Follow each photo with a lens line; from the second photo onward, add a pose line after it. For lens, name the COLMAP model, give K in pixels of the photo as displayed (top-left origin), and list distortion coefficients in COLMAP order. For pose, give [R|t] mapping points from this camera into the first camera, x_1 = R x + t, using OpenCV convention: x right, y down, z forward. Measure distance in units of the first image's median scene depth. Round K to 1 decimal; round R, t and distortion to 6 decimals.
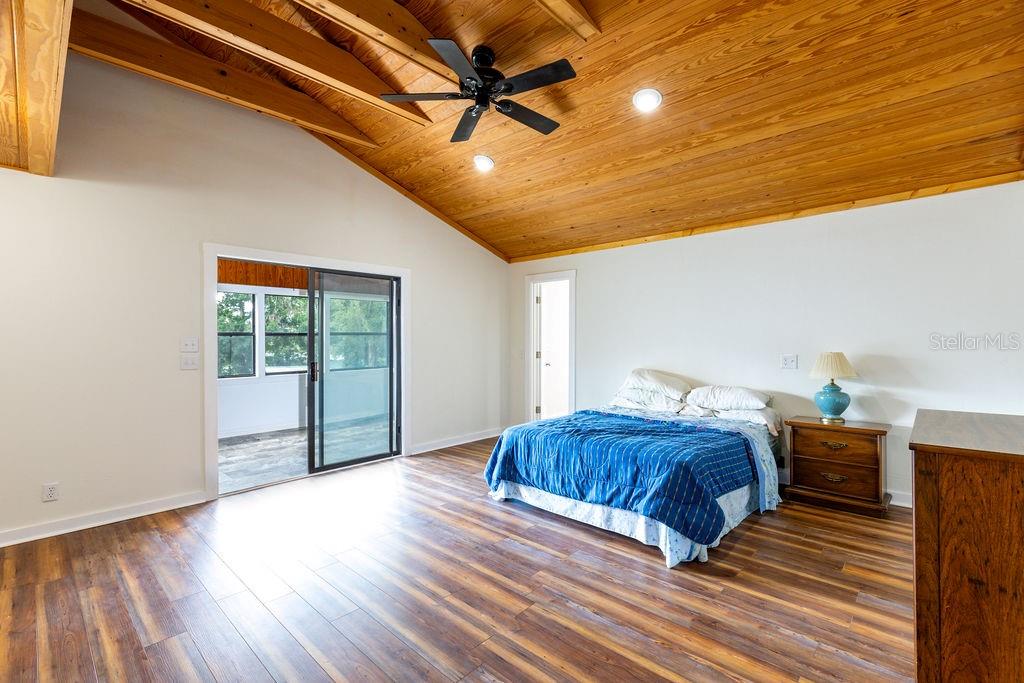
lens RADIAL K [[455.7, 0, 512.5], [0, 455.7, 338.3], [0, 0, 1]] dist [-0.002689, -0.000227]
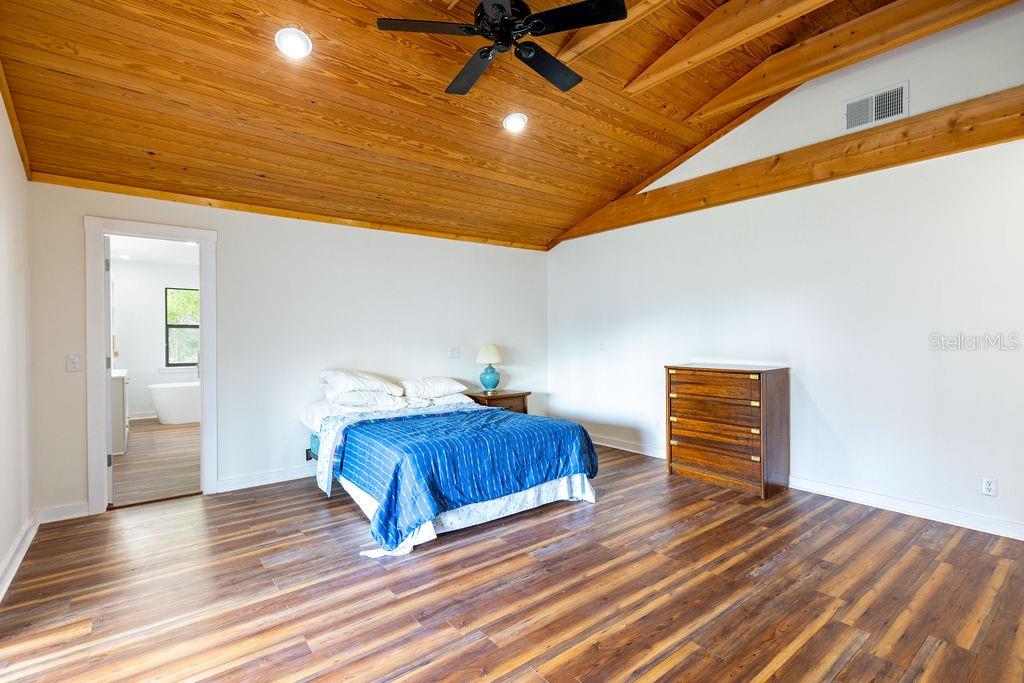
lens RADIAL K [[481.2, 0, 512.0], [0, 481.2, 341.5], [0, 0, 1]] dist [0.000988, 0.000051]
pose [[0.152345, -0.009497, 0.988282, -0.916614], [-0.000932, 0.999952, 0.009753, 0.008898], [-0.988327, -0.002407, 0.152329, 0.851454]]
